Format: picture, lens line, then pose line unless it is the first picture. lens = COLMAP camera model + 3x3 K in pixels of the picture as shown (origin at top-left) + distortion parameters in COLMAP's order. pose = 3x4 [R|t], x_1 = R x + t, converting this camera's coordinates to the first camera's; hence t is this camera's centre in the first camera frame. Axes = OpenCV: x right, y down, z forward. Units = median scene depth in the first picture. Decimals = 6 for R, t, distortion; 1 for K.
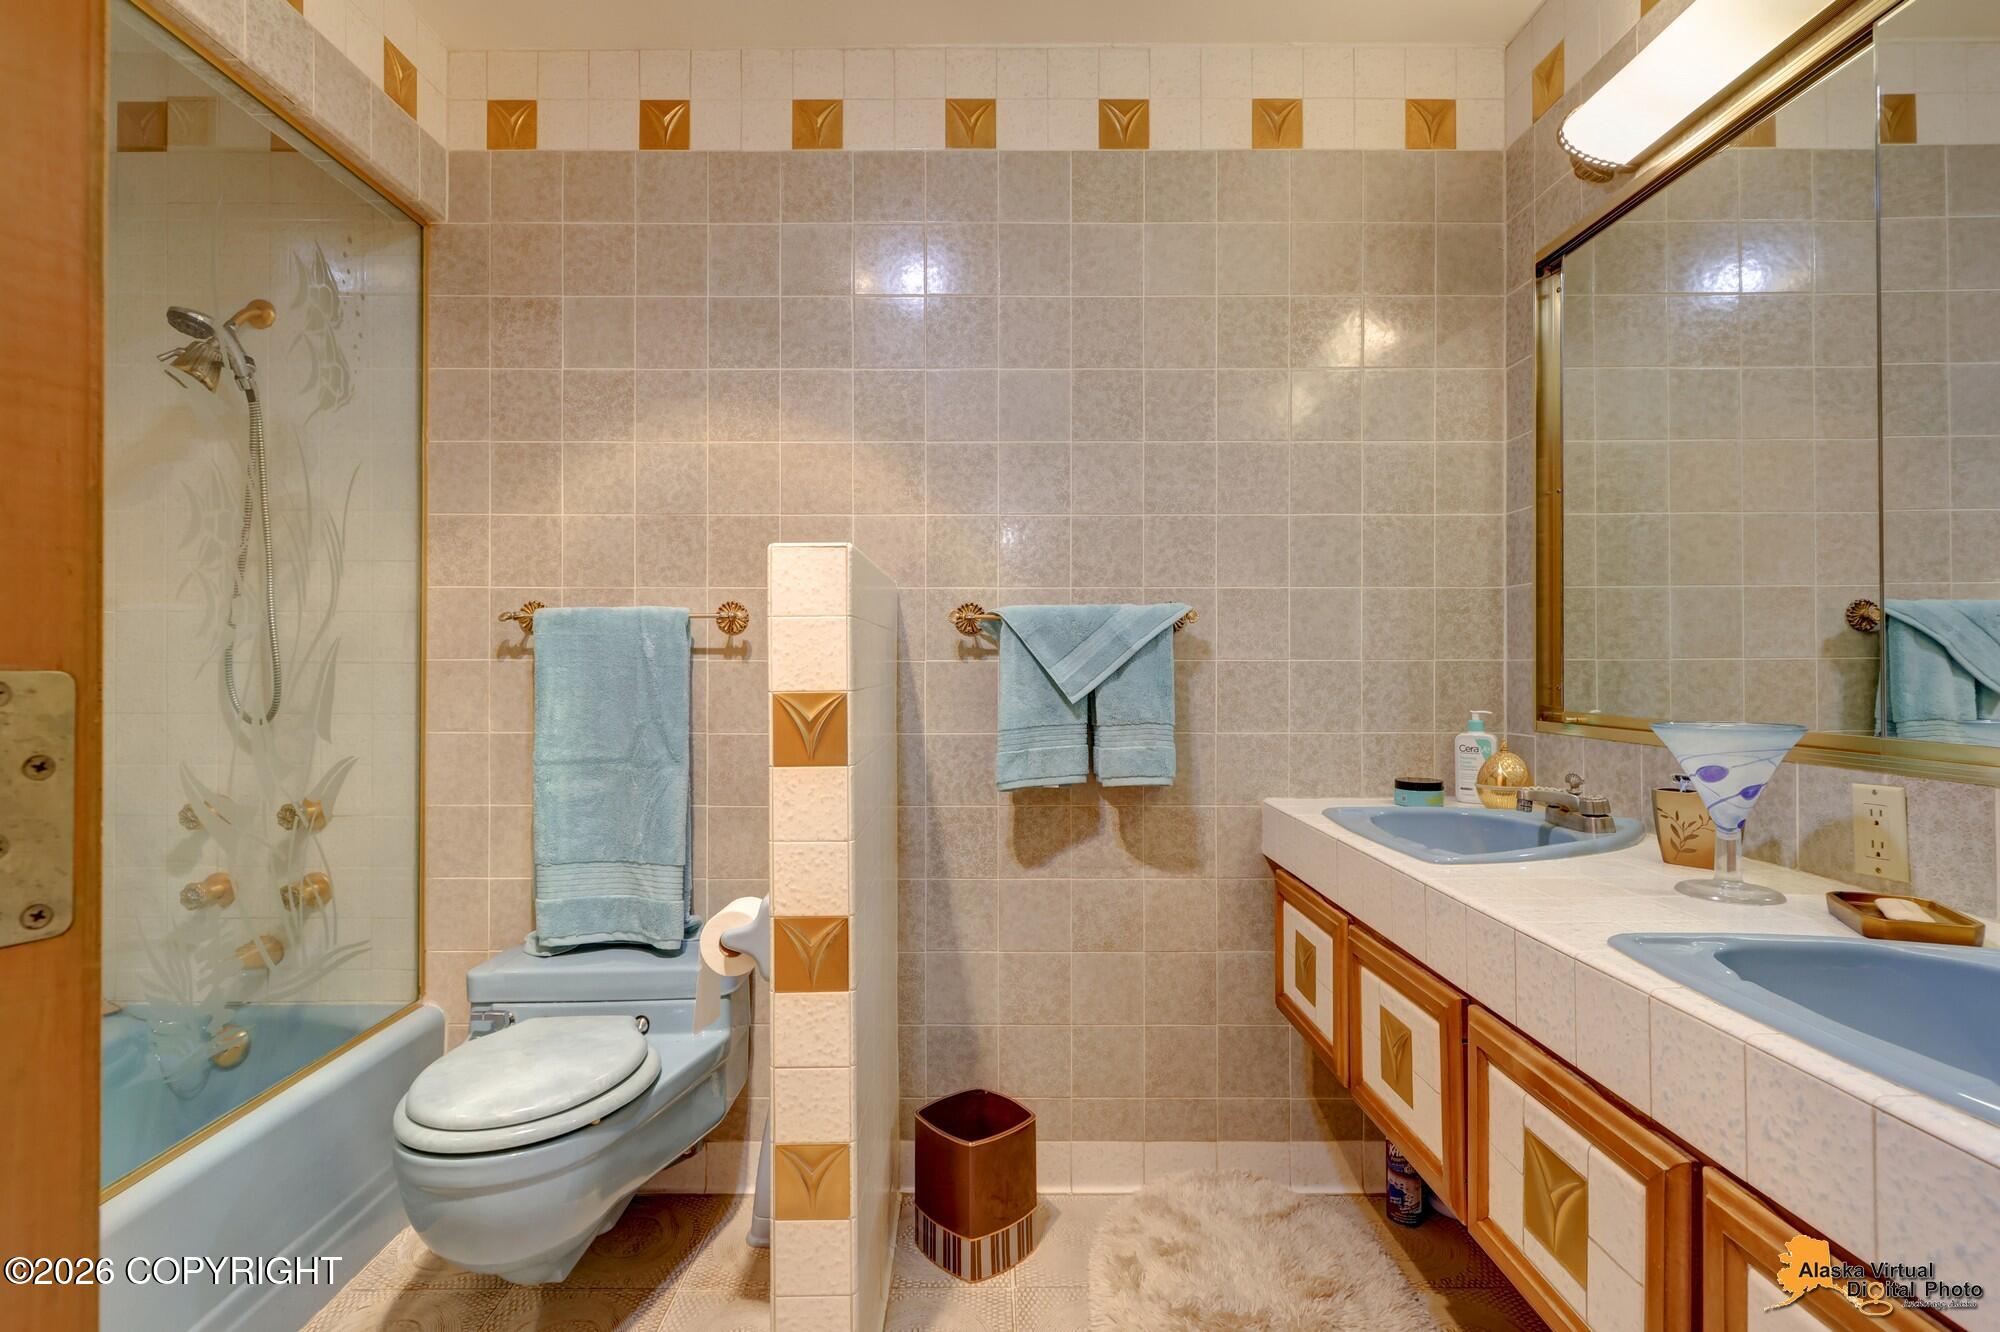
lens RADIAL K [[961.2, 0, 1011.0], [0, 961.2, 640.6], [0, 0, 1]] dist [0.014631, -0.009809]
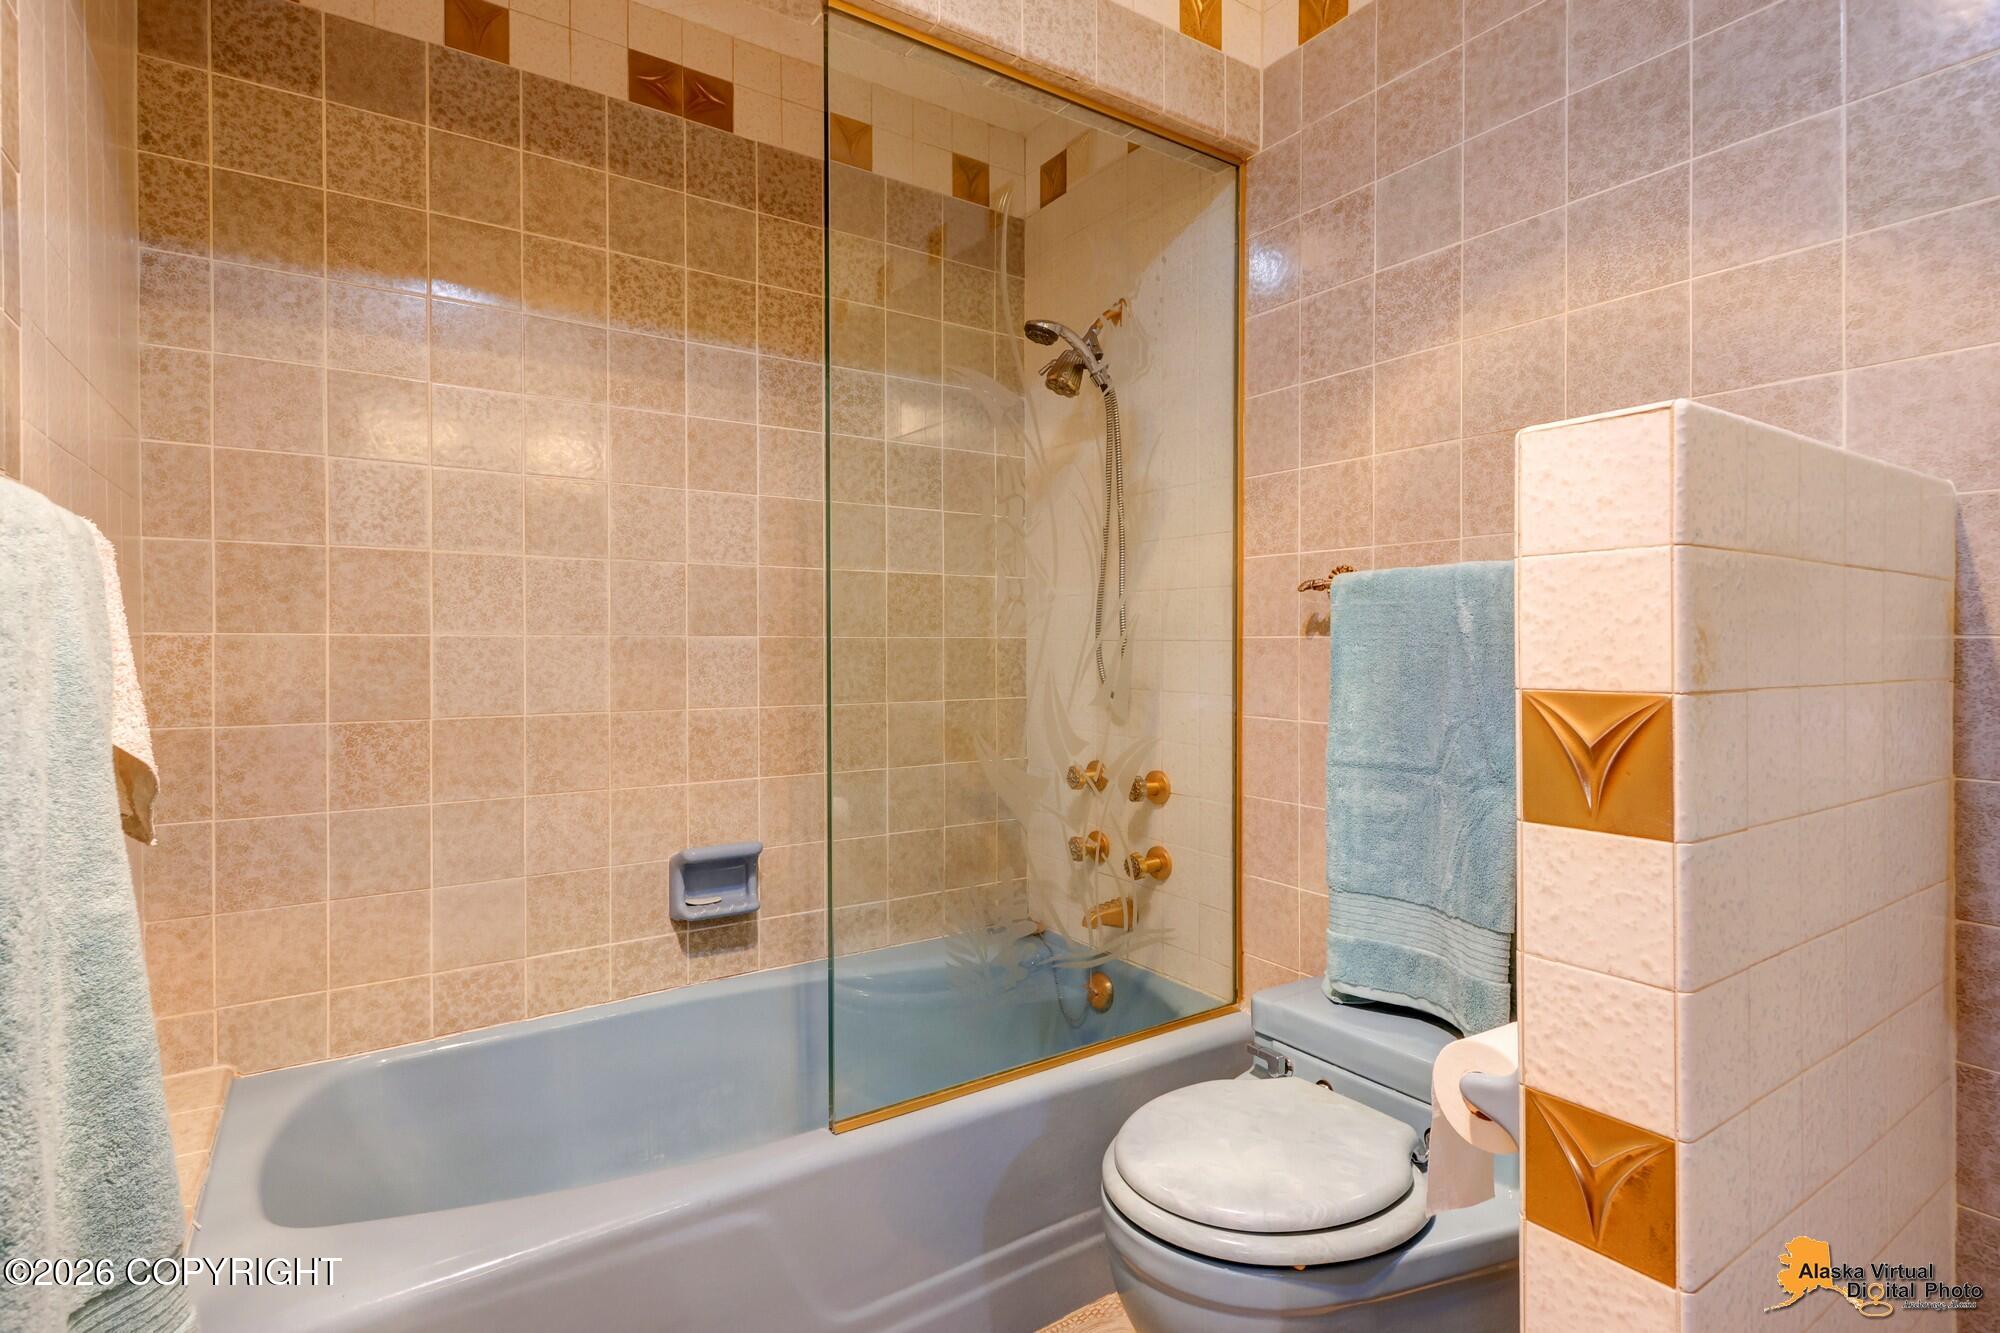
lens RADIAL K [[961.2, 0, 1011.0], [0, 961.2, 641.1], [0, 0, 1]] dist [0.014631, -0.009809]
pose [[0.529393, -0.000037, -0.848377, 0.055508], [0.017204, 0.999795, 0.010691, 0.010013], [0.848202, -0.020255, 0.529285, 0.323894]]
